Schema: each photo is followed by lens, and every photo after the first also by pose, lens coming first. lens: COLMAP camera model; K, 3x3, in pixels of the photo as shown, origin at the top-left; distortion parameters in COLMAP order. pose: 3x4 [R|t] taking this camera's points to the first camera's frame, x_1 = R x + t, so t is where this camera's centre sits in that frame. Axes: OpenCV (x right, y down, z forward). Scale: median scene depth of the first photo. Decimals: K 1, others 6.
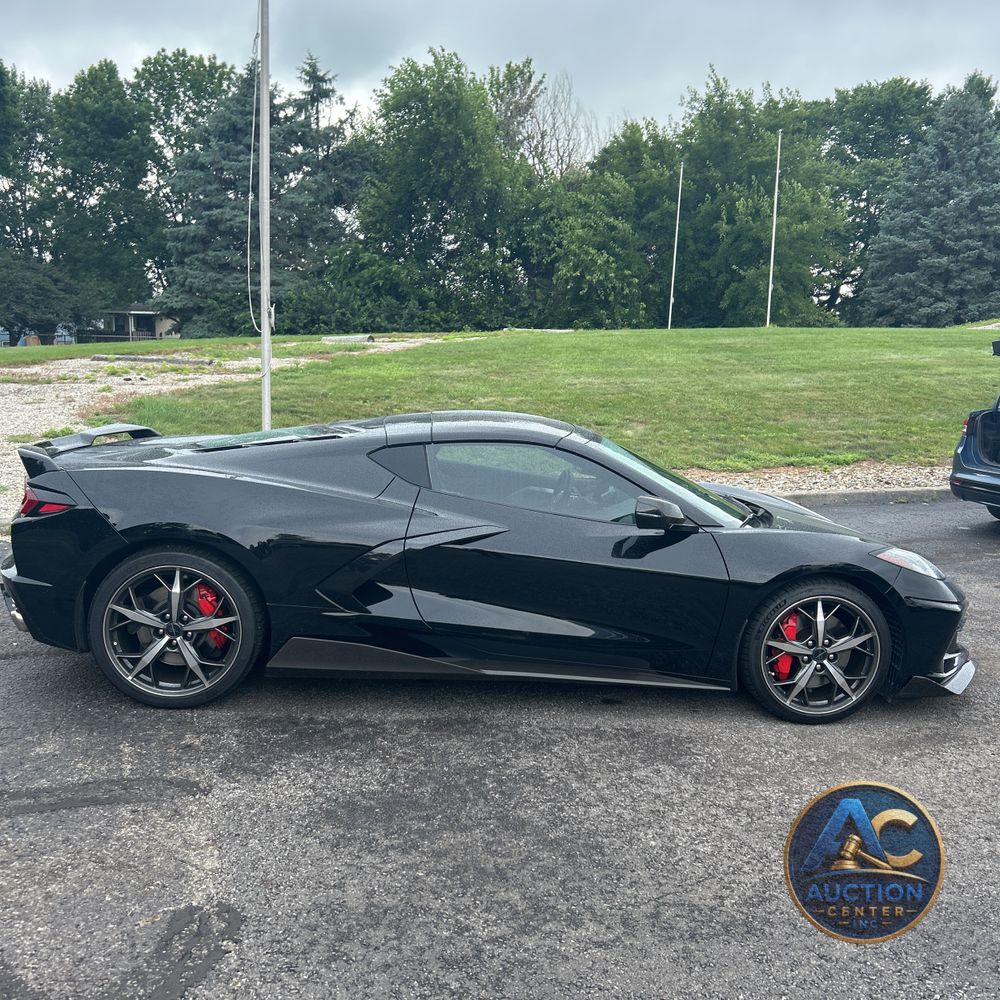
lens RADIAL K [[1009.0, 0, 489.4], [0, 1009.0, 501.6], [0, 0, 1]] dist [0.113884, -0.249087]
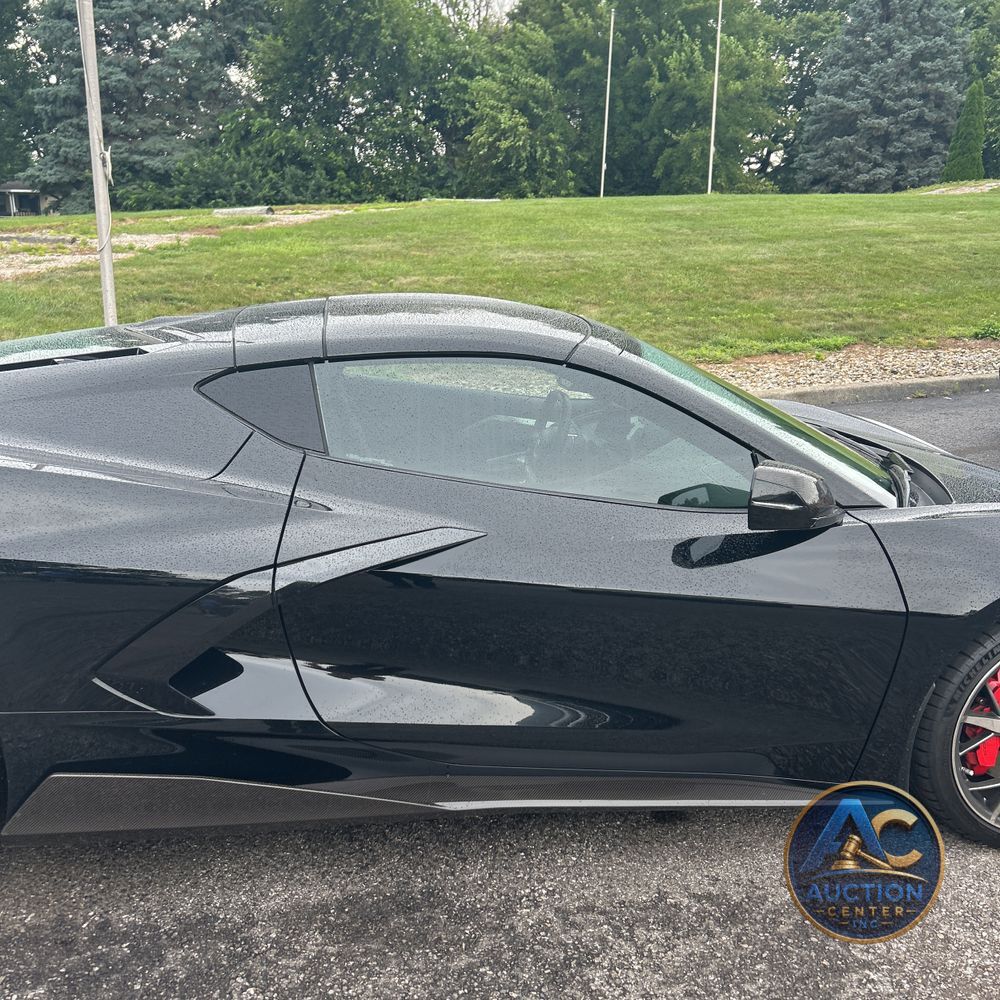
lens RADIAL K [[1026.1, 0, 489.3], [0, 1026.1, 503.4], [0, 0, 1]] dist [0.032834, -0.030208]
pose [[0.996772, -0.034360, 0.072554, -0.002993], [0.025943, 0.993152, 0.113910, -0.008837], [-0.075971, -0.111660, 0.990838, 0.095970]]
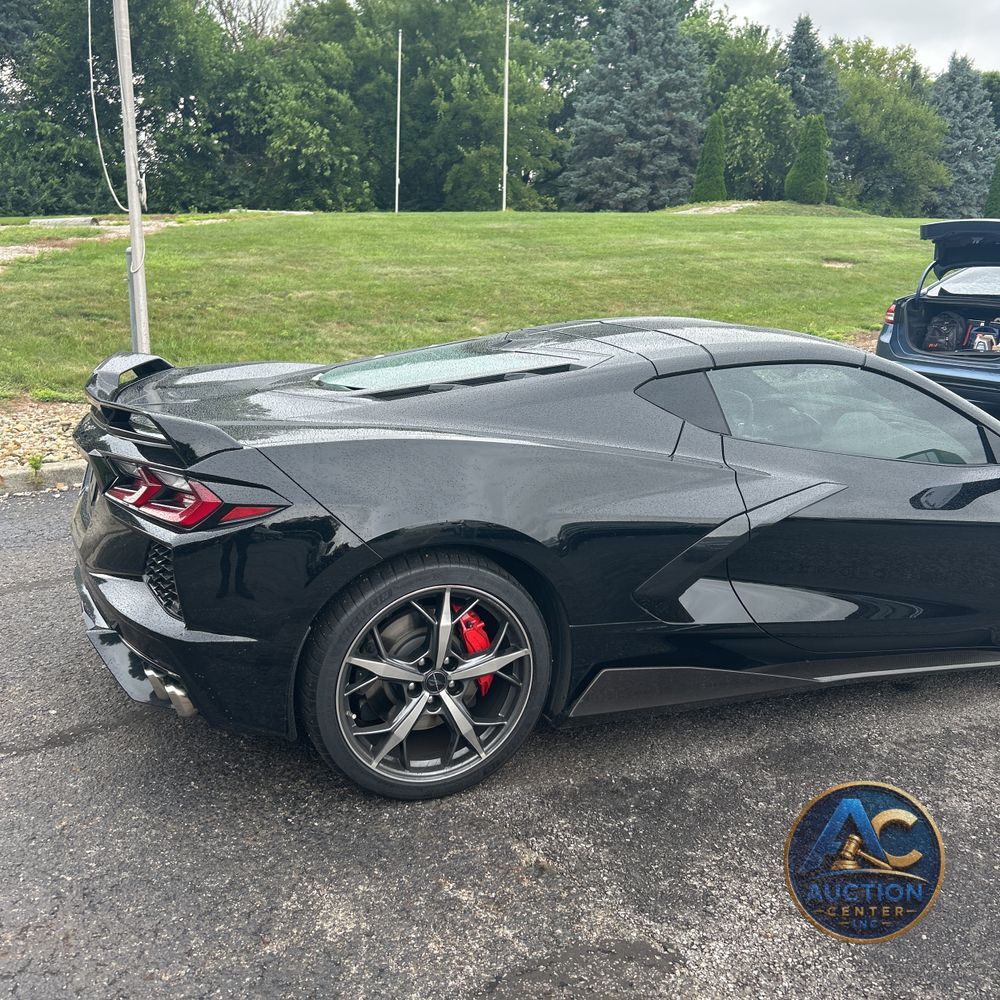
lens RADIAL K [[1021.6, 0, 500.0], [0, 1021.6, 500.0], [0, 0, 1]] dist [0.065308, -0.133618]
pose [[0.947966, -0.083007, 0.307359, -0.087555], [0.050446, 0.992380, 0.112419, -0.011359], [-0.314349, -0.091064, 0.944930, 0.072717]]
